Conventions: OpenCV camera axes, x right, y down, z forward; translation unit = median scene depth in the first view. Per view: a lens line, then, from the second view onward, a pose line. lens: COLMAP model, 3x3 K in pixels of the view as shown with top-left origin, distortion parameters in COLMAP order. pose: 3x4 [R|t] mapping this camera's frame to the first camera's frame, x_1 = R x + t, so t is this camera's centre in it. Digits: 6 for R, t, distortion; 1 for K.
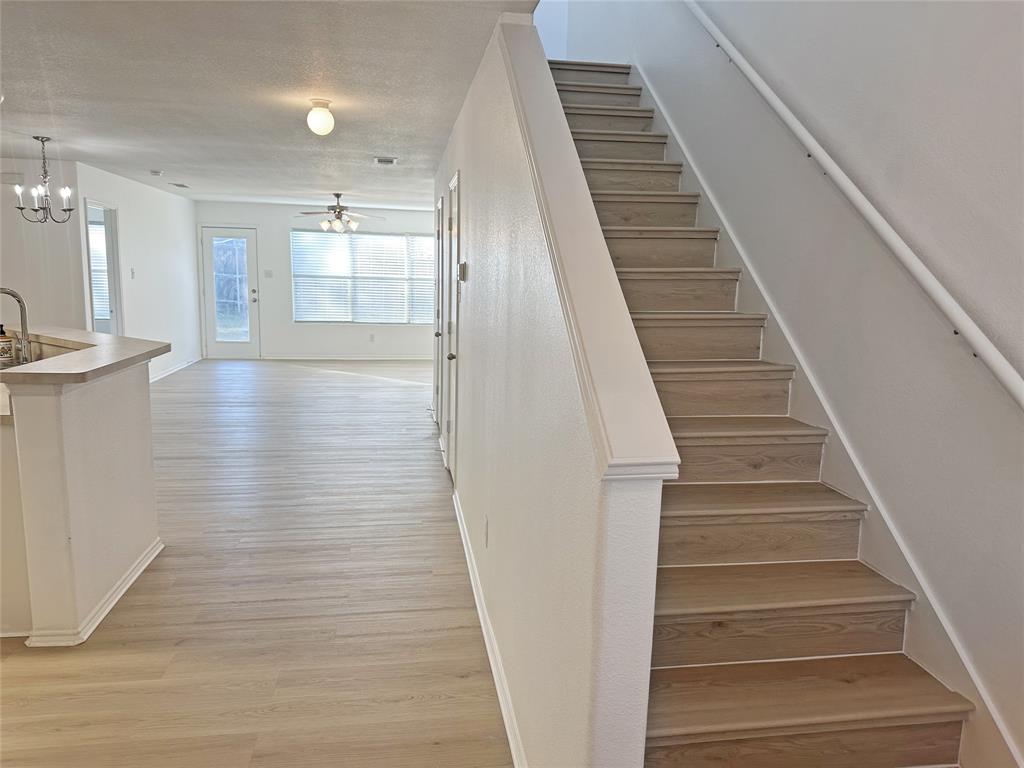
lens RADIAL K [[732.2, 0, 512.0], [0, 732.2, 384.0], [0, 0, 1]] dist [0.001406, 0.000094]
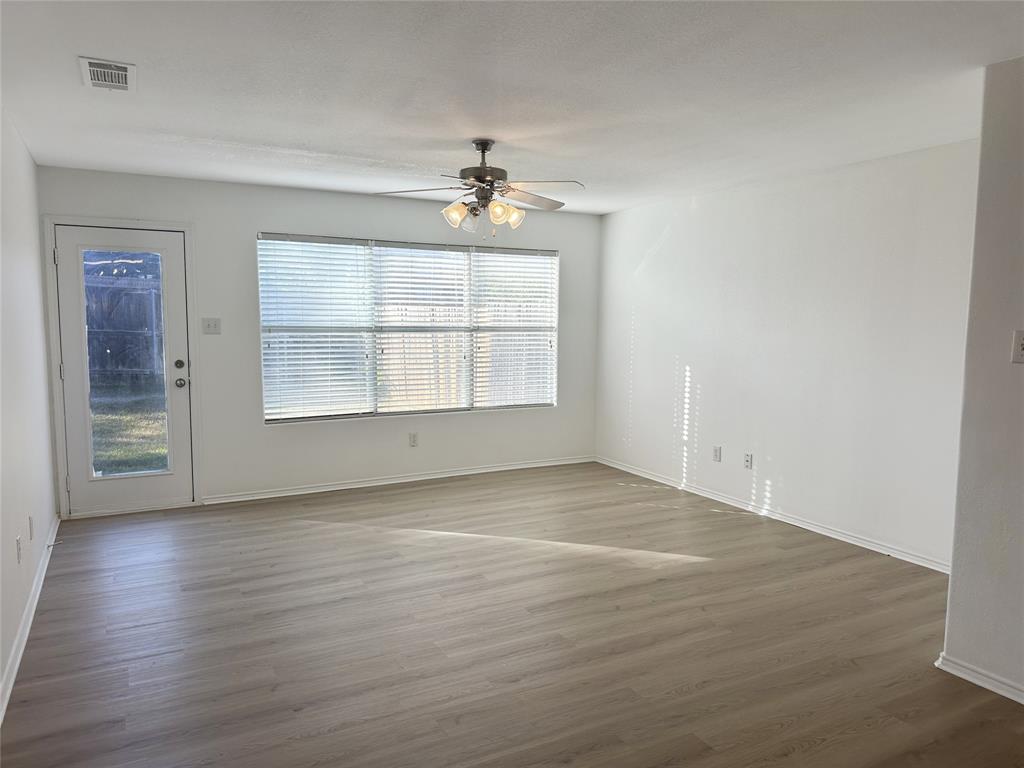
lens RADIAL K [[732.2, 0, 512.0], [0, 732.2, 384.0], [0, 0, 1]] dist [0.001406, 0.000094]
pose [[0.939397, -0.053946, 0.338561, -0.307838], [0.074215, 0.996125, -0.047201, -0.074885], [-0.334702, 0.069467, 0.939760, 0.480103]]
